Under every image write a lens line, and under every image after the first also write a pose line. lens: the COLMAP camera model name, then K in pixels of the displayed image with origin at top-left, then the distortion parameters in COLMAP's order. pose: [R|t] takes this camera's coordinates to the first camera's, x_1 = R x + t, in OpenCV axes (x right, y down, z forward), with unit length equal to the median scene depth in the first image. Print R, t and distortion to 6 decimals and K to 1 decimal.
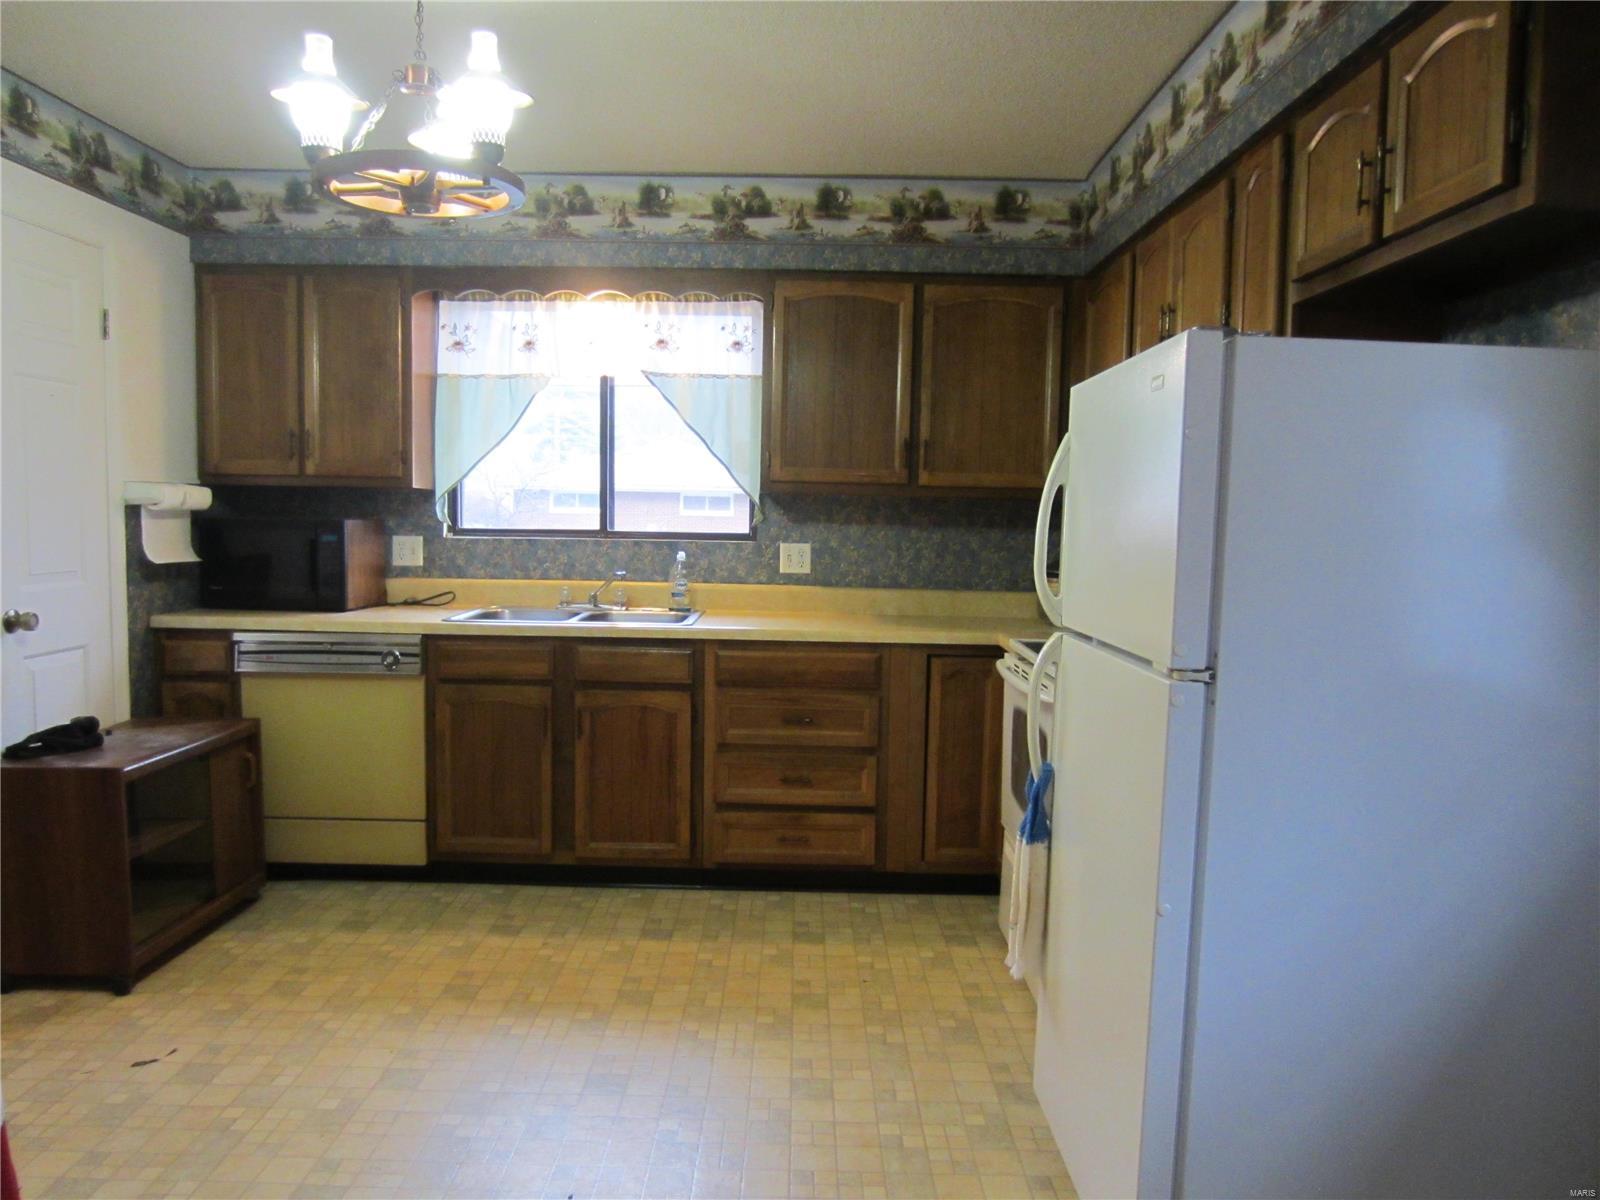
lens RADIAL K [[1223.8, 0, 799.3], [0, 1223.8, 649.3], [0, 0, 1]] dist [-0.001215, 0.000307]
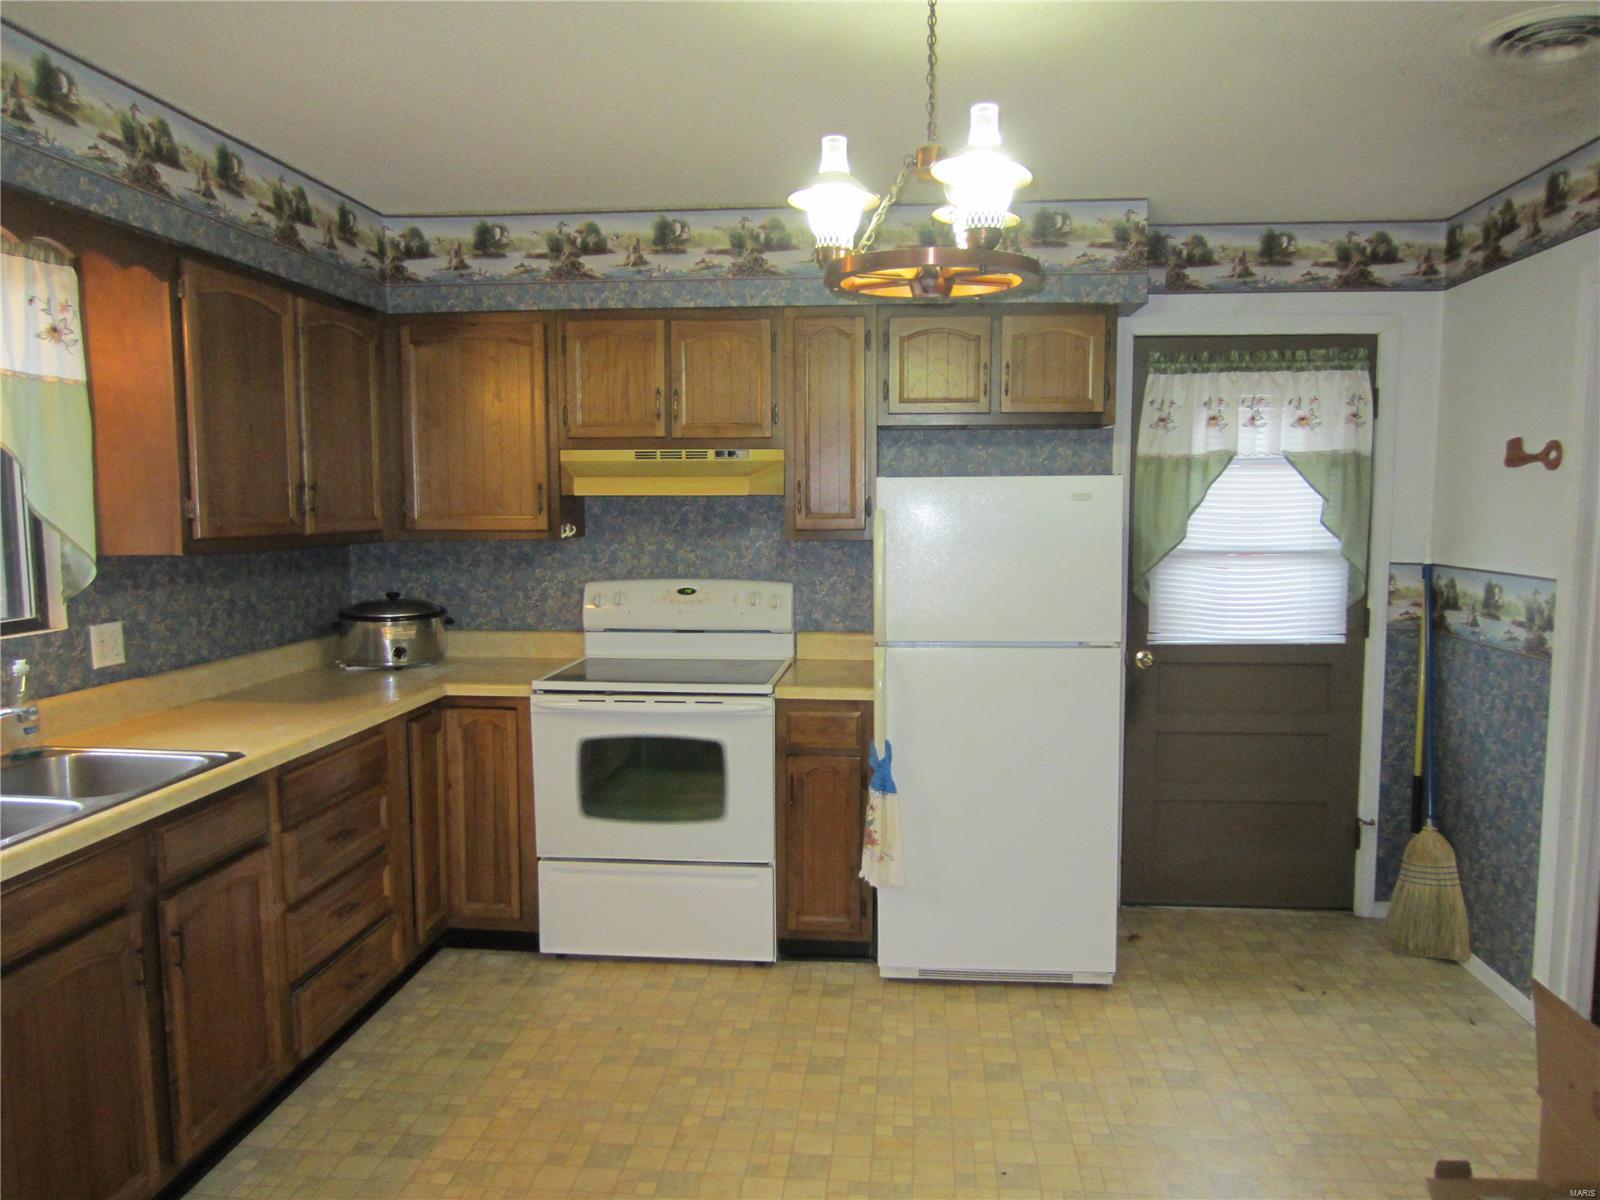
lens RADIAL K [[1203.3, 0, 800.0], [0, 1203.3, 600.0], [0, 0, 1]] dist [-0.000273, 0.182943]
pose [[0.096563, -0.112115, 0.988992, -0.731009], [0.158950, 0.982621, 0.095874, -0.116631], [-0.982553, 0.147942, 0.112706, 0.596428]]
